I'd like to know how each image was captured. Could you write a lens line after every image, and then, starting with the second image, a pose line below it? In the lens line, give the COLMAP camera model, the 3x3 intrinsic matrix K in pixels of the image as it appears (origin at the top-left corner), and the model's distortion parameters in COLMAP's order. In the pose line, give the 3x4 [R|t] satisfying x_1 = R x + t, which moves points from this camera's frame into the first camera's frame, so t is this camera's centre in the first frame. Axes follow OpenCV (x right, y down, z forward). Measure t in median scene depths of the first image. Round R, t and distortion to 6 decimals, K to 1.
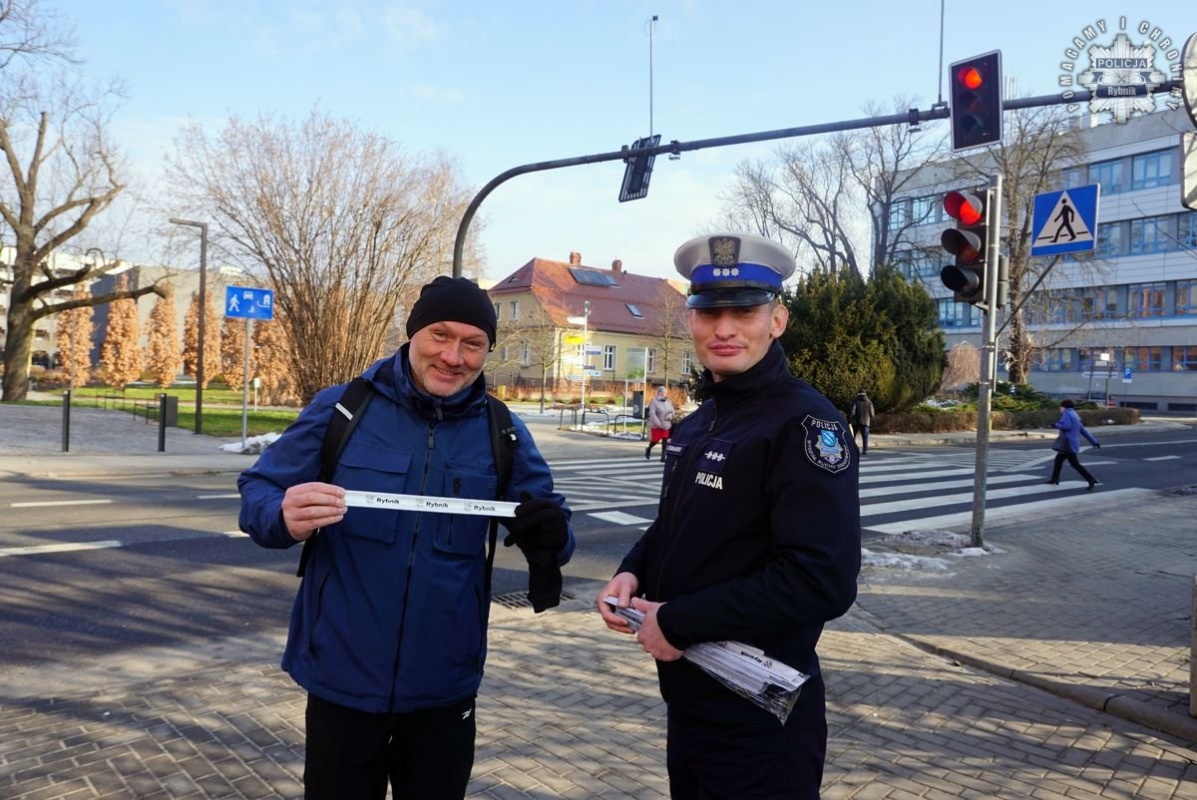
lens RADIAL K [[792.5, 0, 589.8], [0, 792.5, 400.0], [0, 0, 1]] dist [-0.054773, 0.037041]
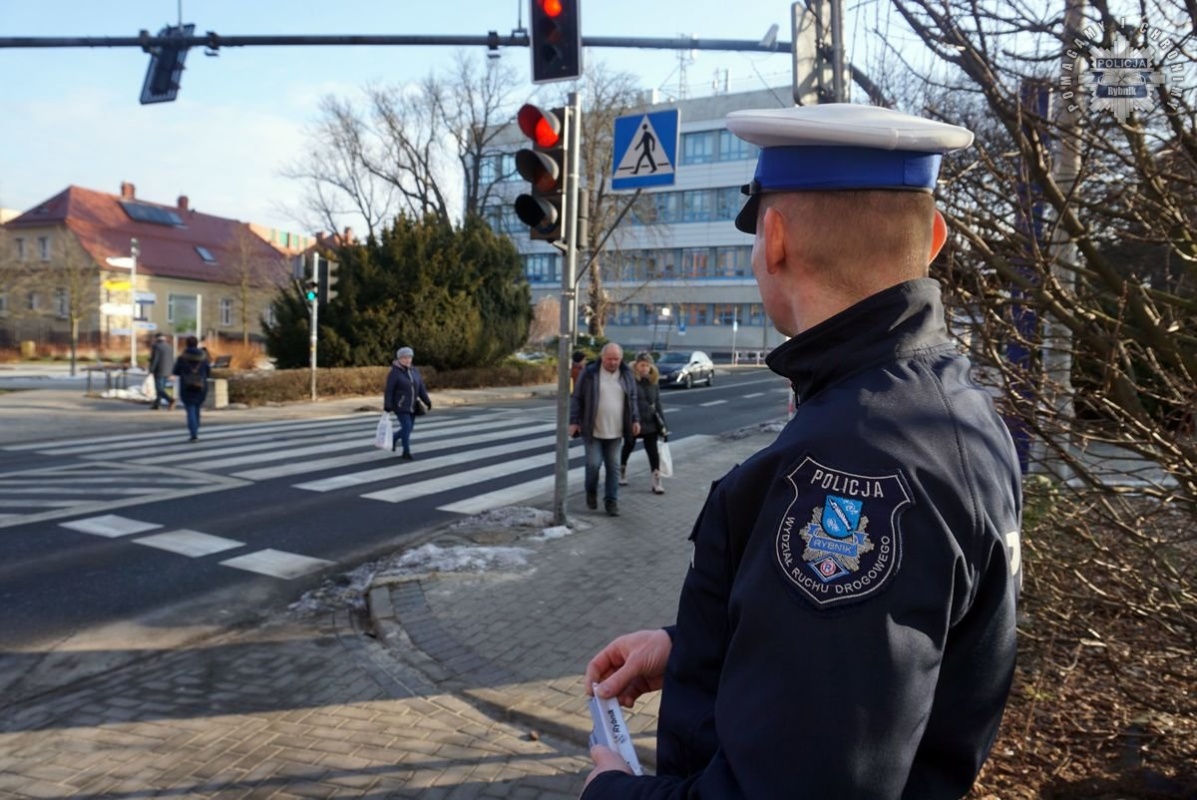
lens RADIAL K [[792.5, 0, 590.5], [0, 792.5, 404.4], [0, 0, 1]] dist [-0.054773, 0.037041]
pose [[0.880413, -0.043744, 0.472186, 0.057005], [0.013335, 0.997626, 0.067558, -0.002372], [-0.474020, -0.053183, 0.878906, 0.108348]]
